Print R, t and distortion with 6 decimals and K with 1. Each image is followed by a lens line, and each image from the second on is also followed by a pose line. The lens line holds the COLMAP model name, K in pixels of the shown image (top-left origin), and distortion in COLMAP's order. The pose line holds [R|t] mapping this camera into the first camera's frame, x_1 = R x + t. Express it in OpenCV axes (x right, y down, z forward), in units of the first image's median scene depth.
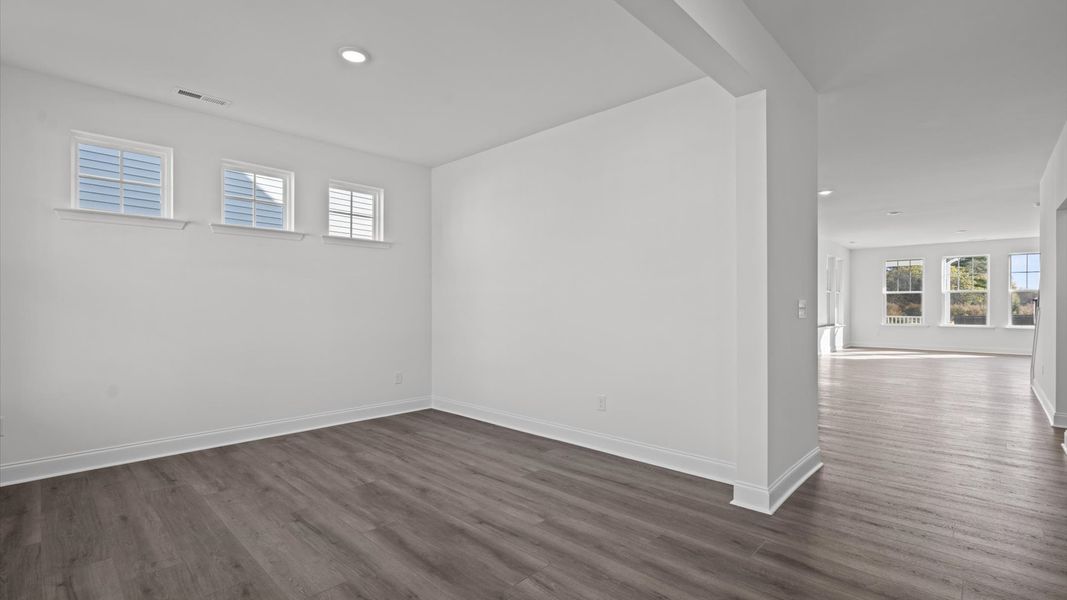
lens RADIAL K [[478.3, 0, 528.6], [0, 478.3, 304.5], [0, 0, 1]] dist [-0.001734, 0.000732]
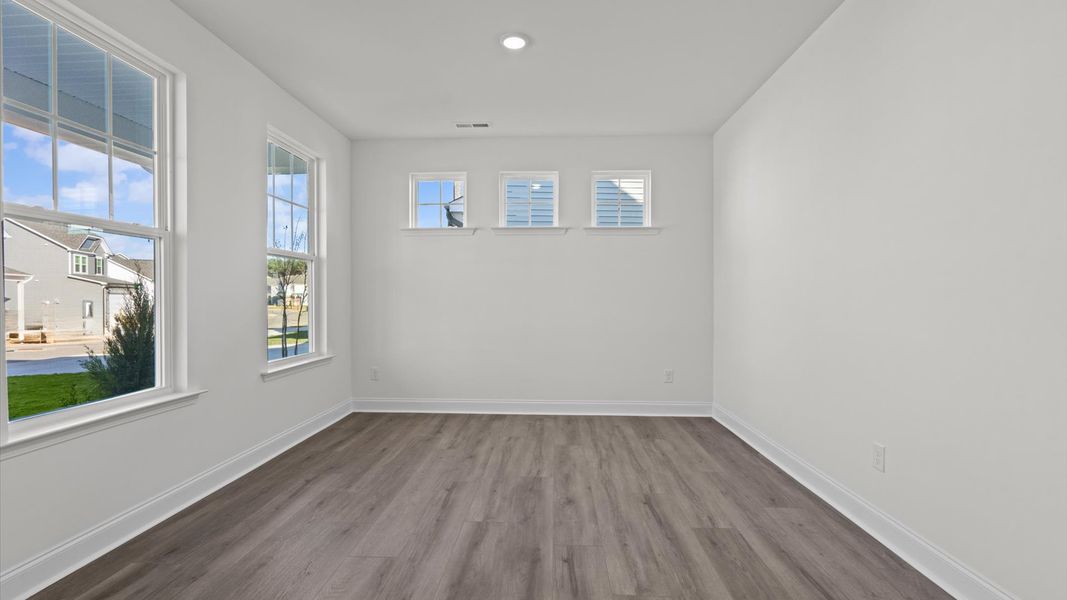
lens RADIAL K [[478.7, 0, 536.8], [0, 478.7, 295.4], [0, 0, 1]] dist [0.001313, 0.000362]
pose [[0.659924, -0.004409, -0.751319, 0.348668], [-0.000714, 0.999979, -0.006496, 0.010421], [0.751332, 0.004823, 0.659907, 0.313699]]
